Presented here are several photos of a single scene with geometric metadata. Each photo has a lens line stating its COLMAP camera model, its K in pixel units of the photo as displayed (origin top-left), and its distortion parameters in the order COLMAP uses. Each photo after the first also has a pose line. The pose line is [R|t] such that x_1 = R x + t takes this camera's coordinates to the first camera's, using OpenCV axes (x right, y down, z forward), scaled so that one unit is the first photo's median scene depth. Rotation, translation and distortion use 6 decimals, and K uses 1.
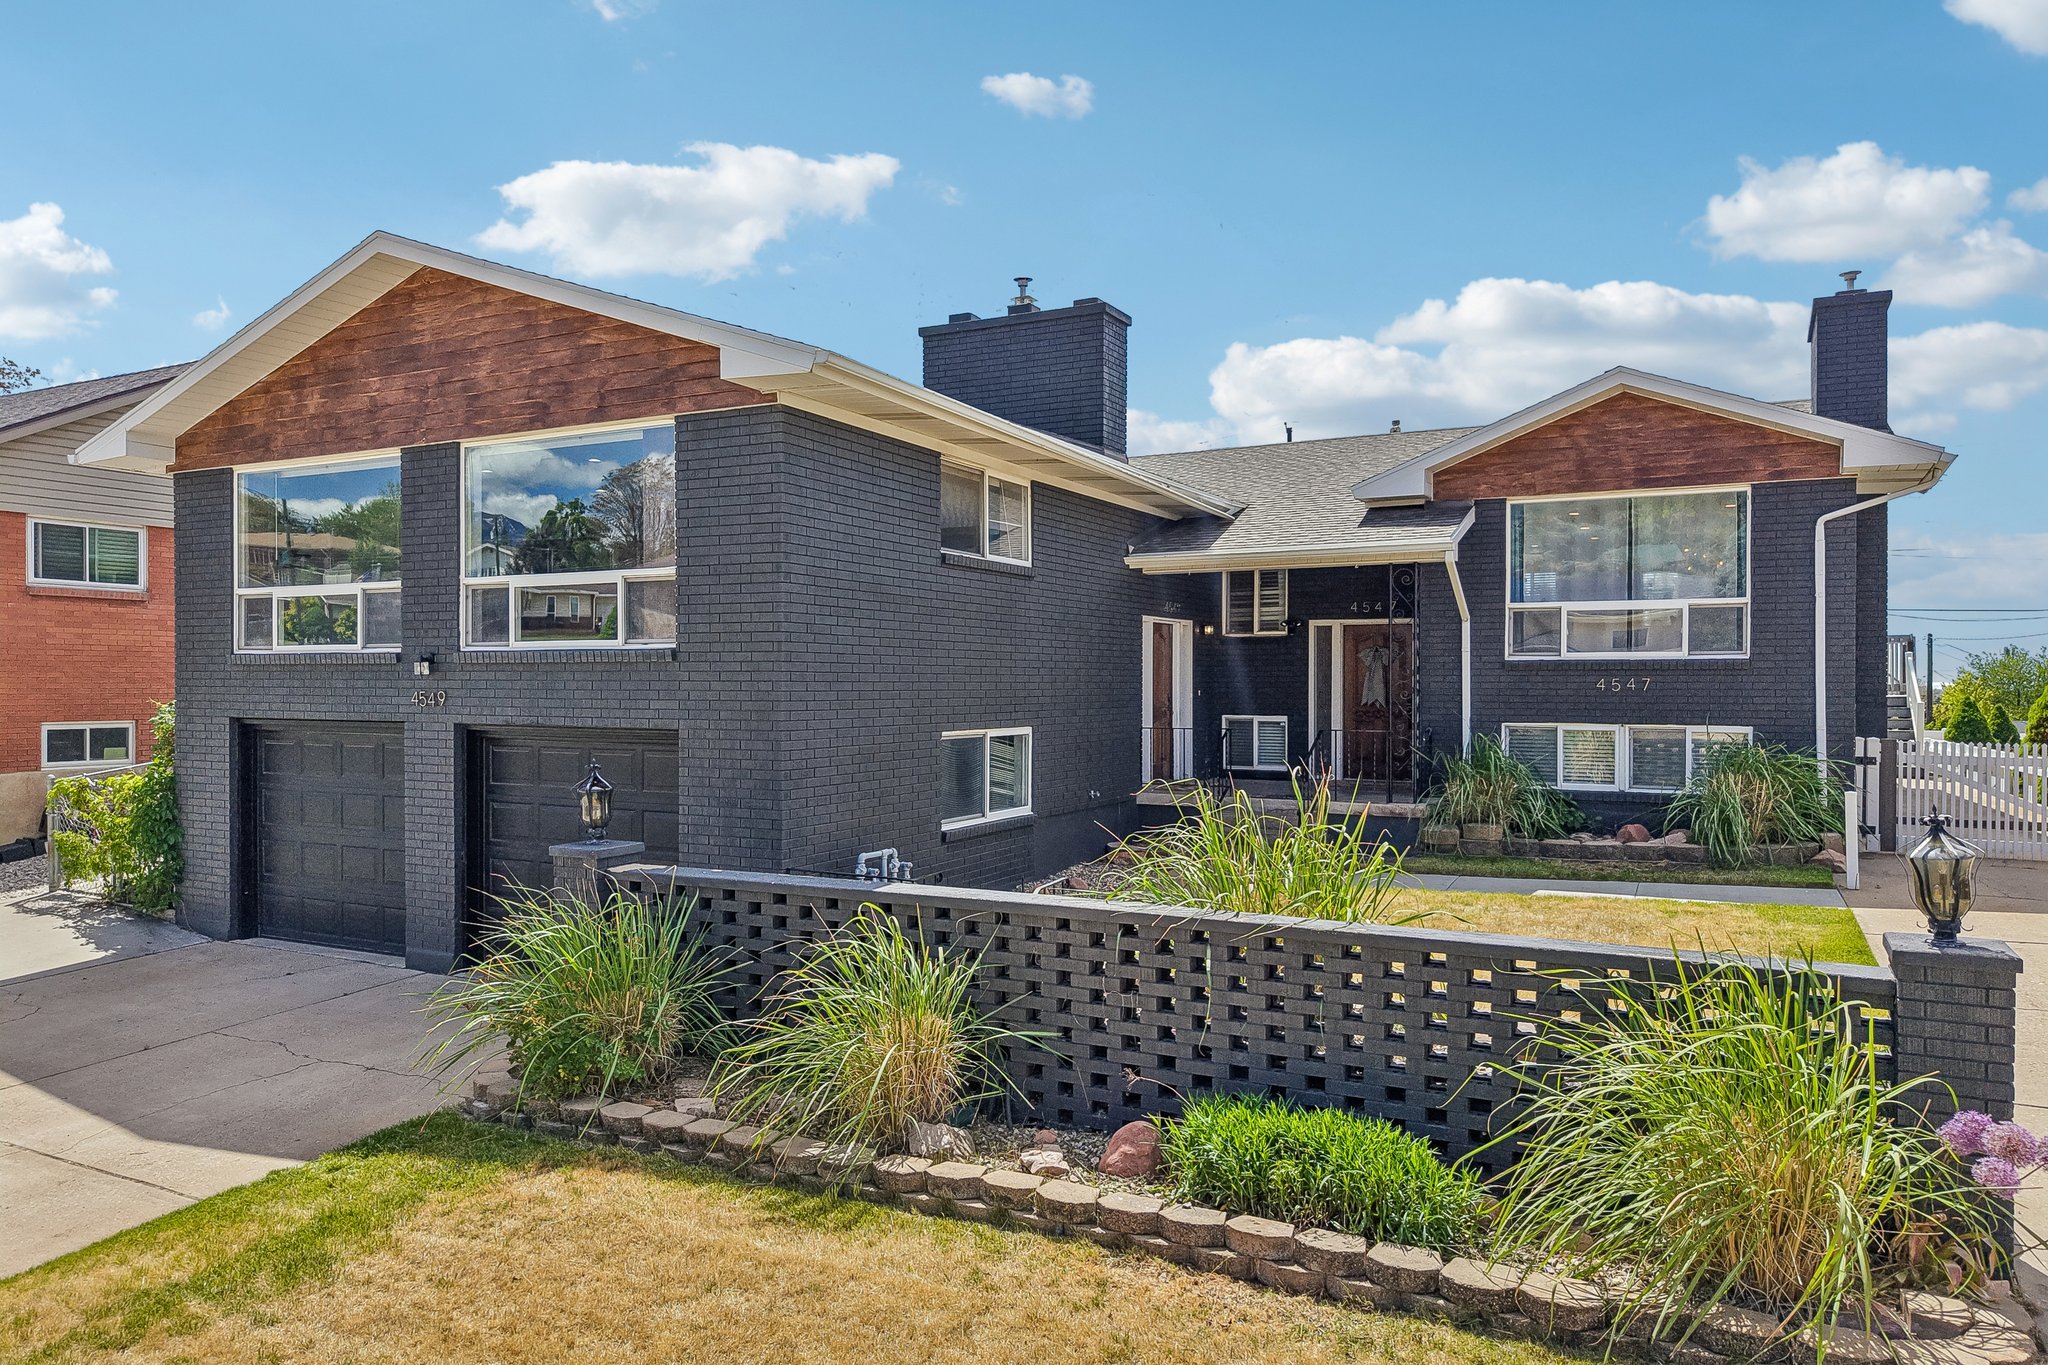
lens RADIAL K [[1382.1, 0, 1018.2], [0, 1382.1, 692.5], [0, 0, 1]] dist [-0.003744, 0.004932]
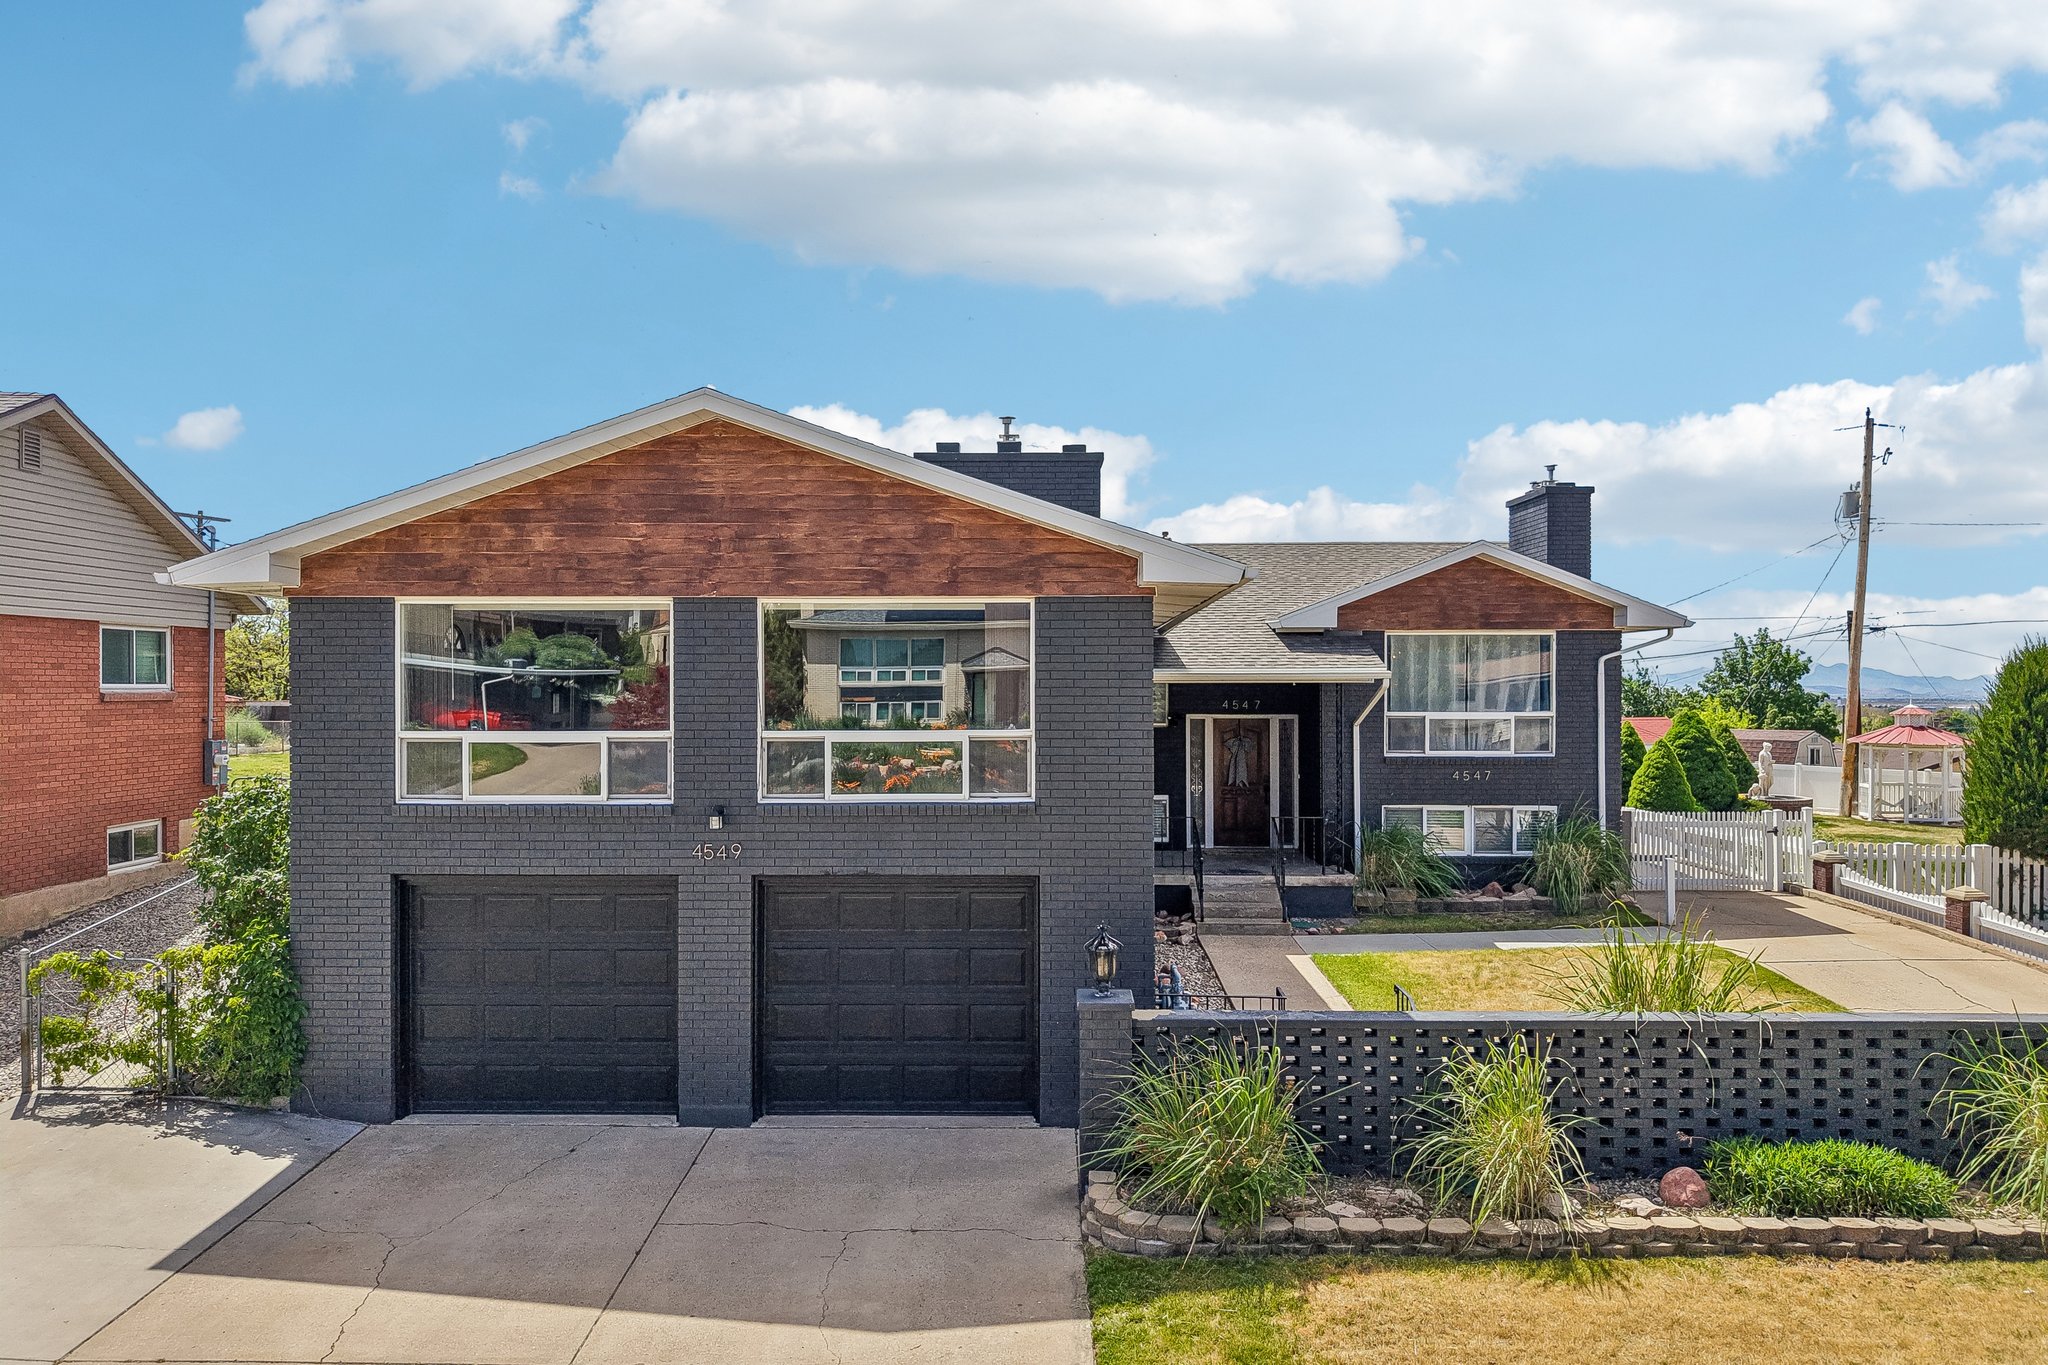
lens RADIAL K [[1381.3, 0, 1024.0], [0, 1381.3, 682.5], [0, 0, 1]] dist [0.021006, -0.018826]
pose [[0.891530, -0.001348, 0.452961, -0.683807], [0.004974, 0.999964, -0.006815, -0.110042], [-0.452935, 0.008329, 0.891504, 0.006984]]
